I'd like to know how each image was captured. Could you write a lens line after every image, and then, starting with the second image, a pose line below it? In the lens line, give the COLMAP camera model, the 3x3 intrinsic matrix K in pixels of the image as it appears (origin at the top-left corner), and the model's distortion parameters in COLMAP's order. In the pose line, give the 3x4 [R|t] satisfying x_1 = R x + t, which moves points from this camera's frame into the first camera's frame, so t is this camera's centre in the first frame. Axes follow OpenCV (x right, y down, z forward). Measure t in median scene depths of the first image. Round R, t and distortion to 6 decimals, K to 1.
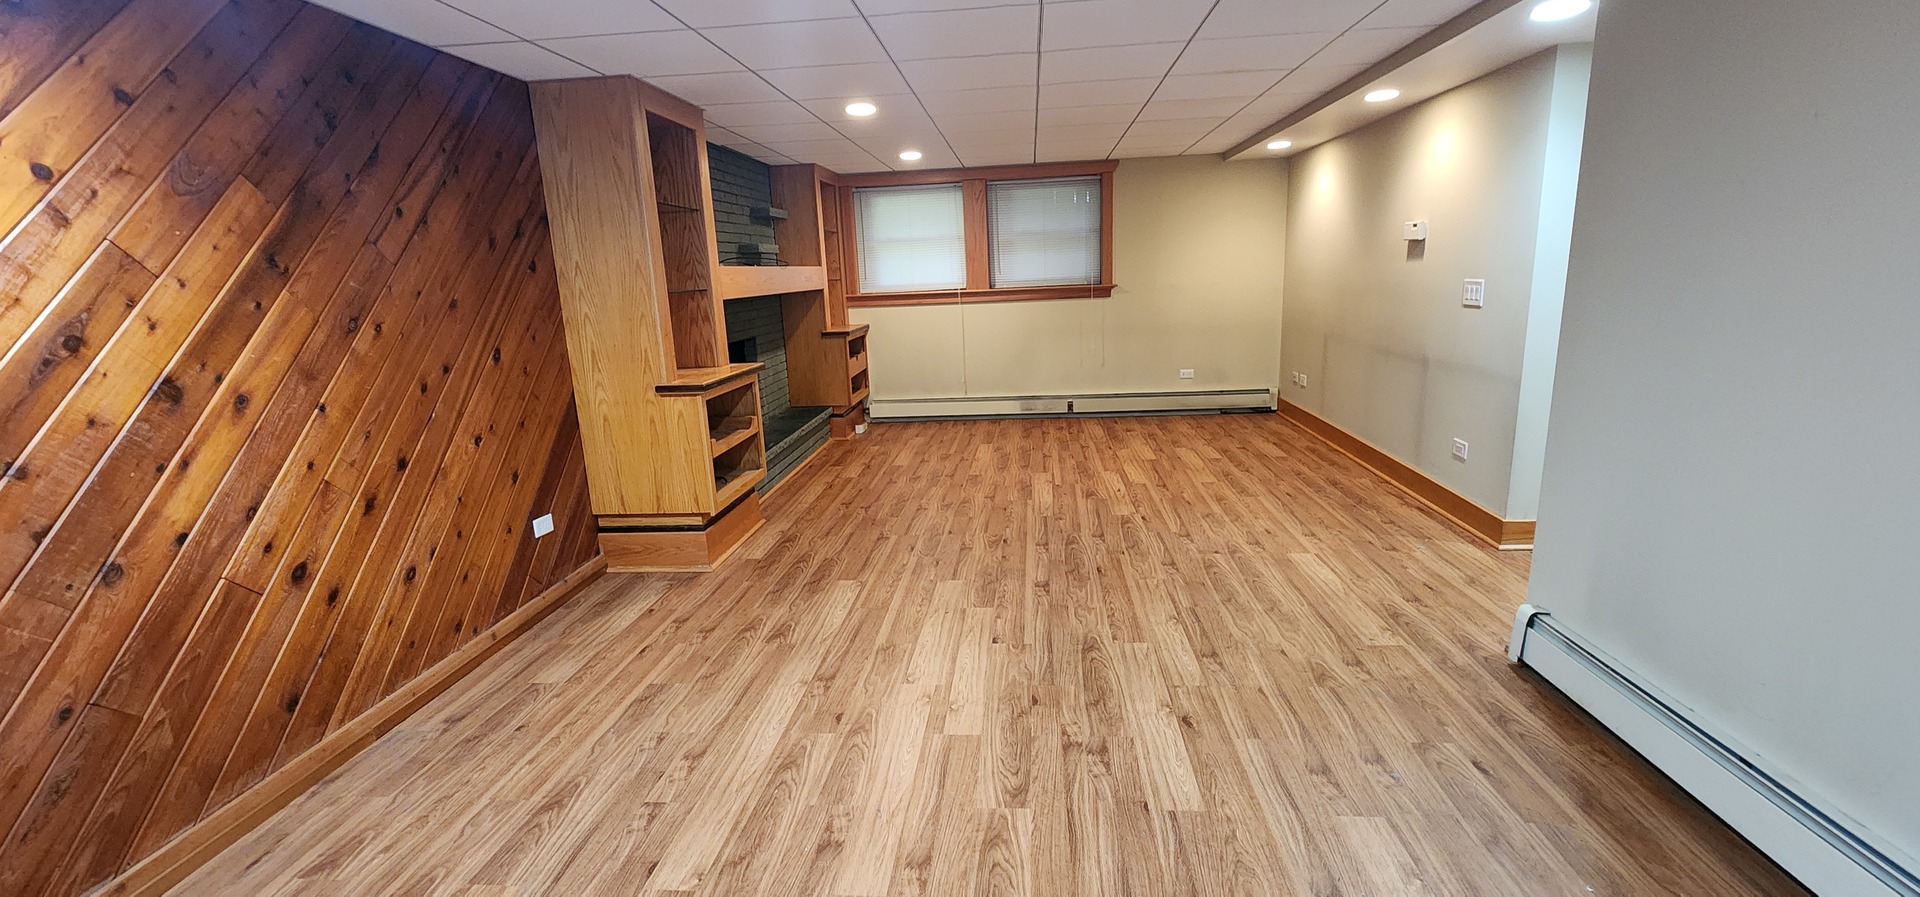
lens RADIAL K [[787.7, 0, 965.3], [0, 787.7, 449.0], [0, 0, 1]] dist [0.000507, -0.000907]
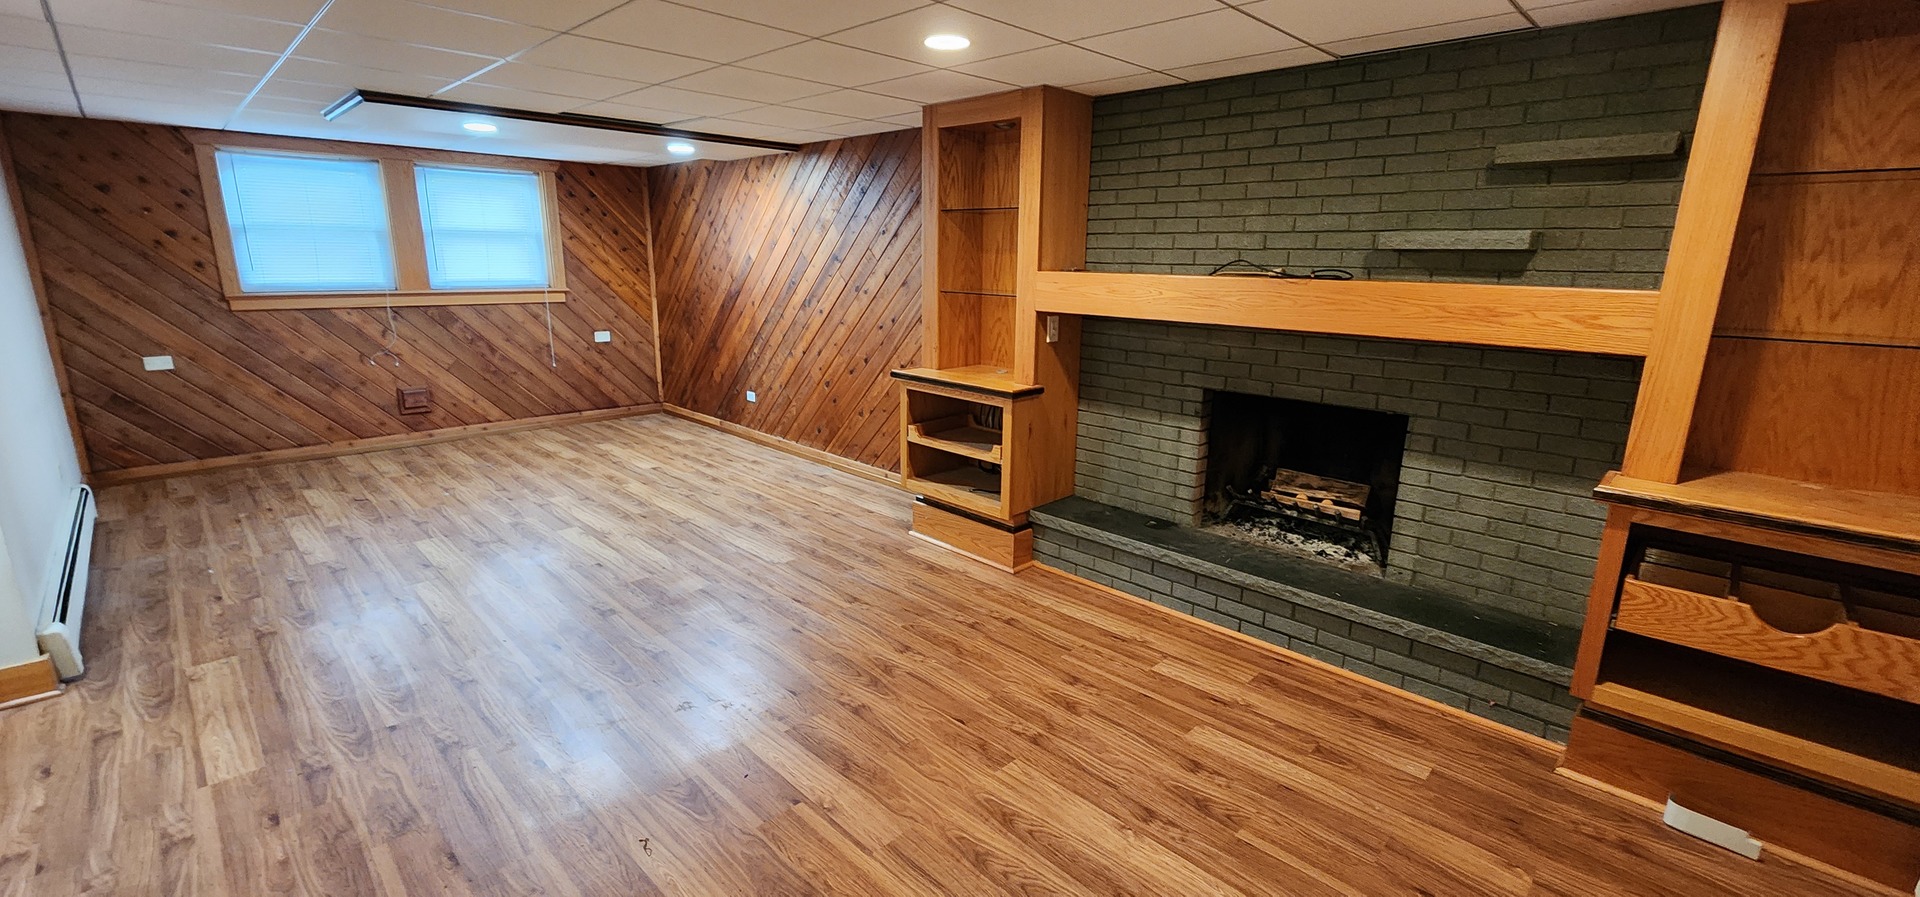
lens RADIAL K [[787.7, 0, 965.3], [0, 787.7, 449.0], [0, 0, 1]] dist [0.000507, -0.000907]
pose [[-0.636403, 0.218113, -0.739877, 0.330934], [-0.157740, 0.902119, 0.401621, -0.316810], [0.755056, 0.372301, -0.539706, 1.201074]]
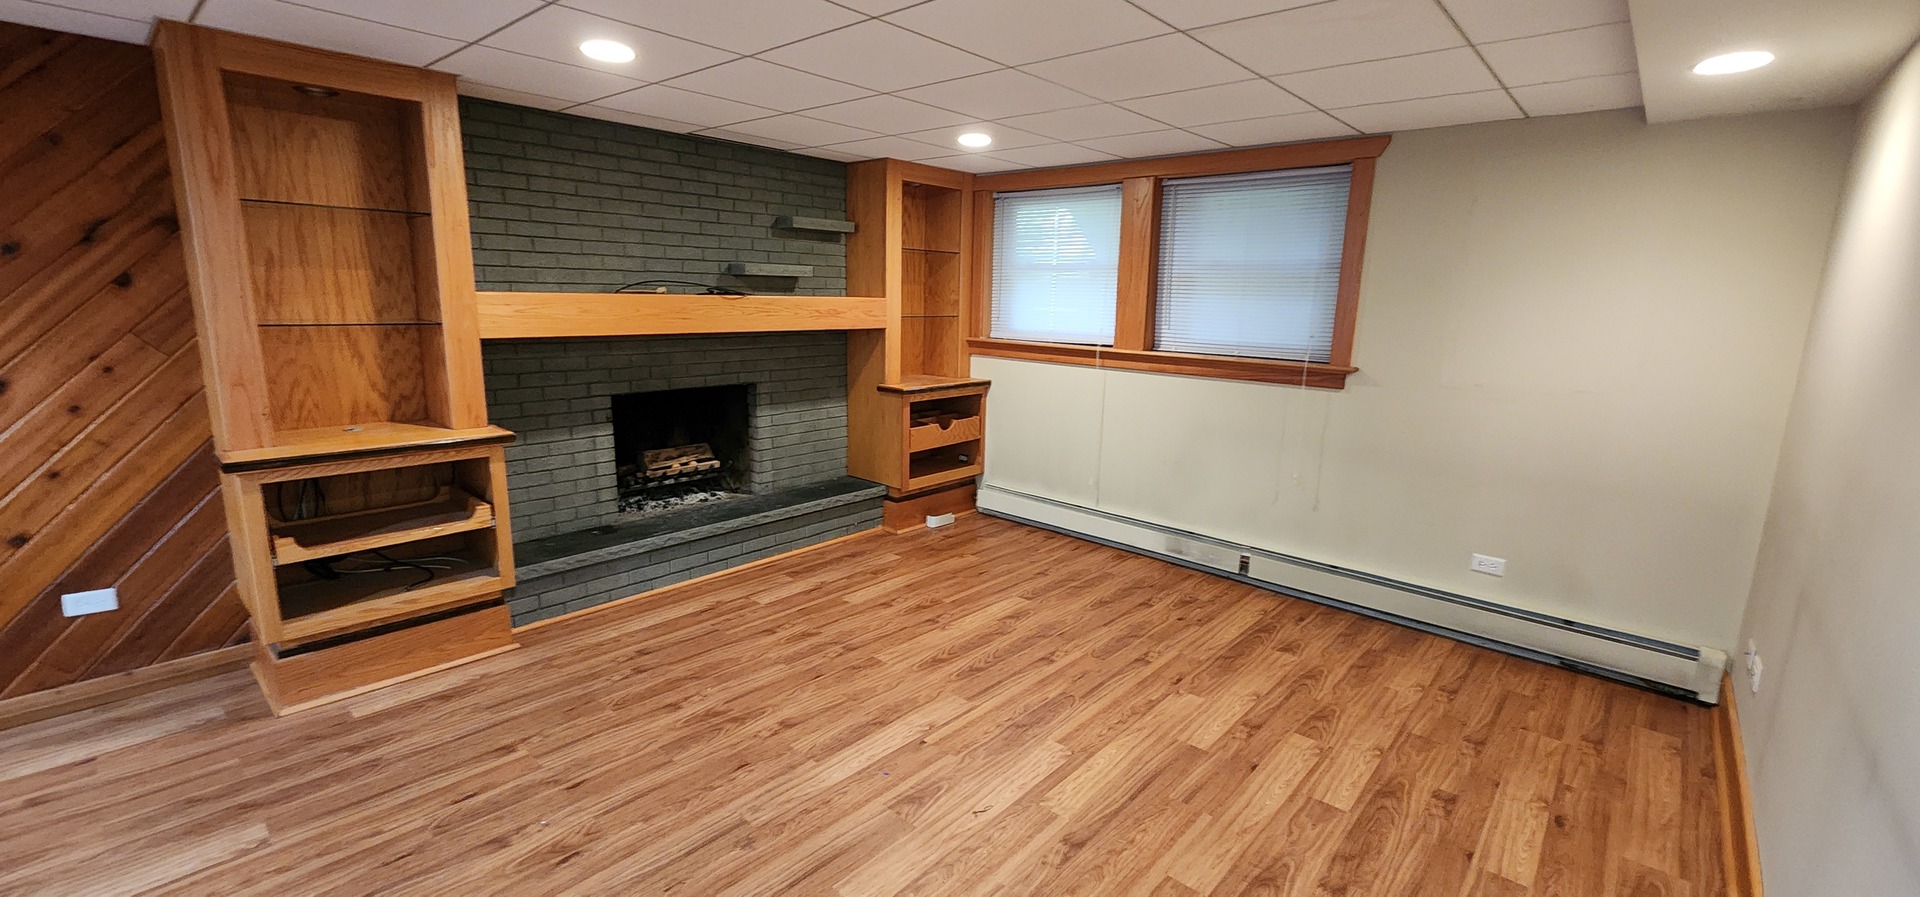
lens RADIAL K [[787.7, 0, 965.3], [0, 787.7, 449.0], [0, 0, 1]] dist [0.000507, -0.000907]
pose [[0.797546, 0.180284, -0.575689, 0.396277], [-0.190871, 0.980687, 0.042684, -0.169876], [0.572266, 0.075840, 0.816554, 0.554890]]
